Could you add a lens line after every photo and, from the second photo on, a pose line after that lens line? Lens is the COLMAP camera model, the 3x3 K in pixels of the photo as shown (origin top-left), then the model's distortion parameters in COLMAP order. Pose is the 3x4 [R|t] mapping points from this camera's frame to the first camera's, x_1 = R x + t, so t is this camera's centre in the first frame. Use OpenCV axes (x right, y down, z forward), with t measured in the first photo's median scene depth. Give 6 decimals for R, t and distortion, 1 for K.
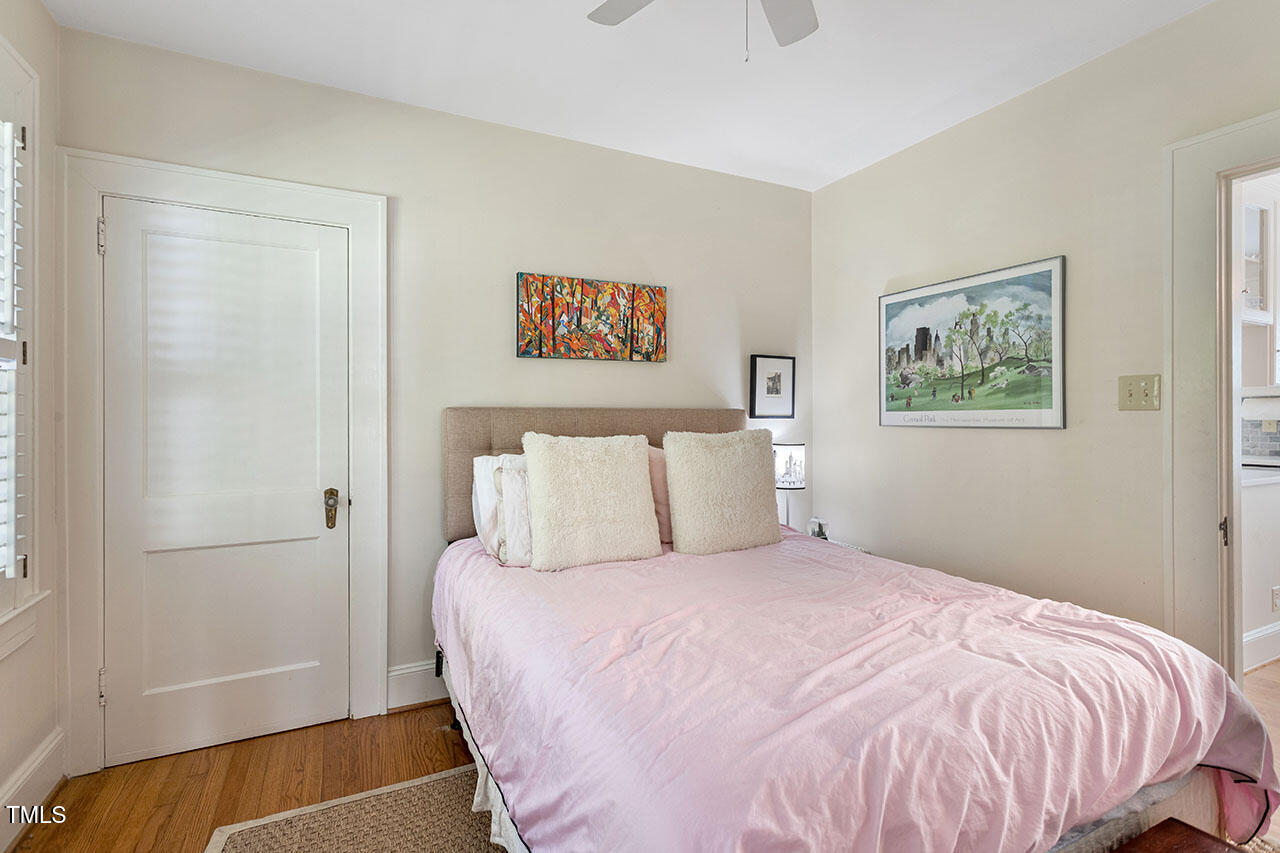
lens RADIAL K [[623.0, 0, 636.4], [0, 623.0, 421.4], [0, 0, 1]] dist [0.025144, 0.000919]
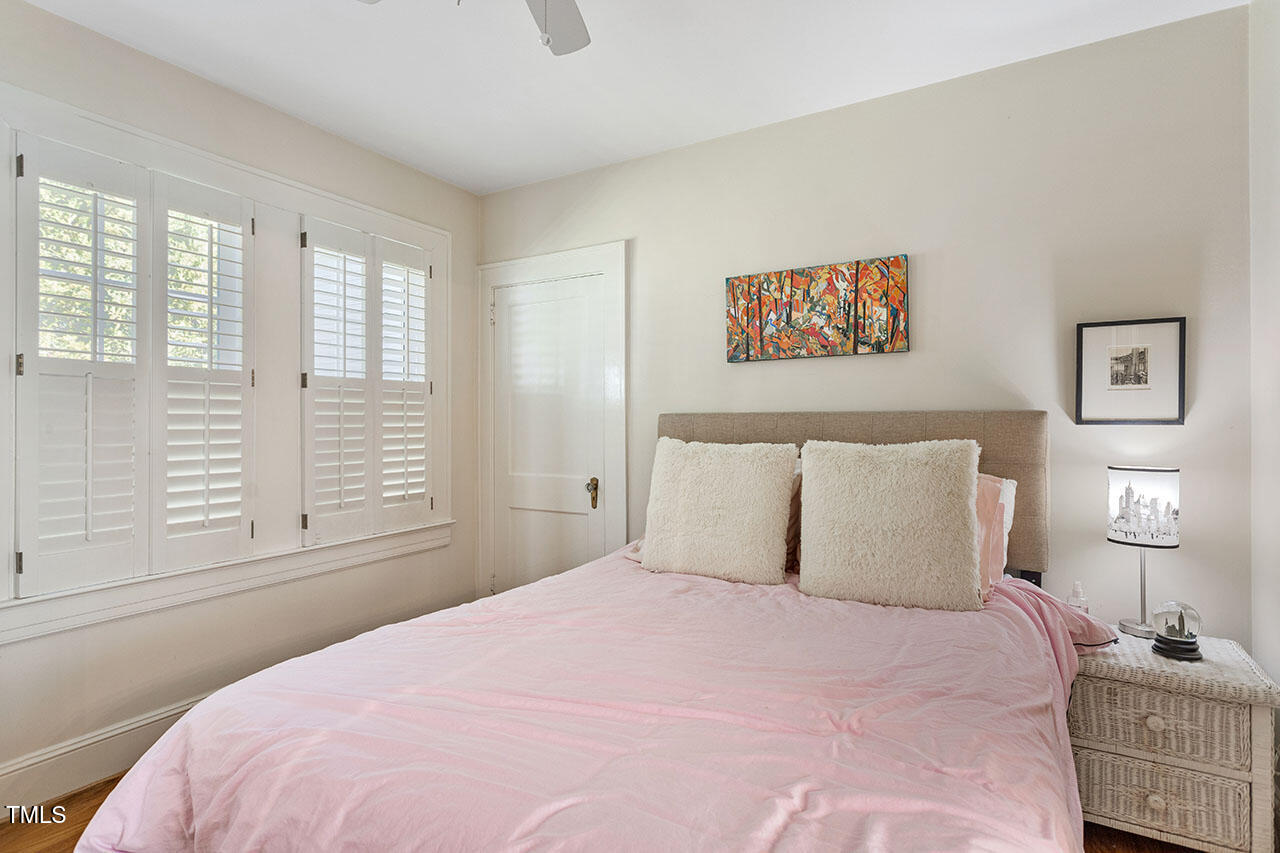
lens RADIAL K [[623.0, 0, 635.4], [0, 623.0, 426.8], [0, 0, 1]] dist [0.025144, 0.000919]
pose [[0.549395, 0.007100, -0.835533, 0.542756], [-0.004815, 0.999974, 0.005332, -0.004459], [0.835549, 0.001094, 0.549415, 0.309436]]
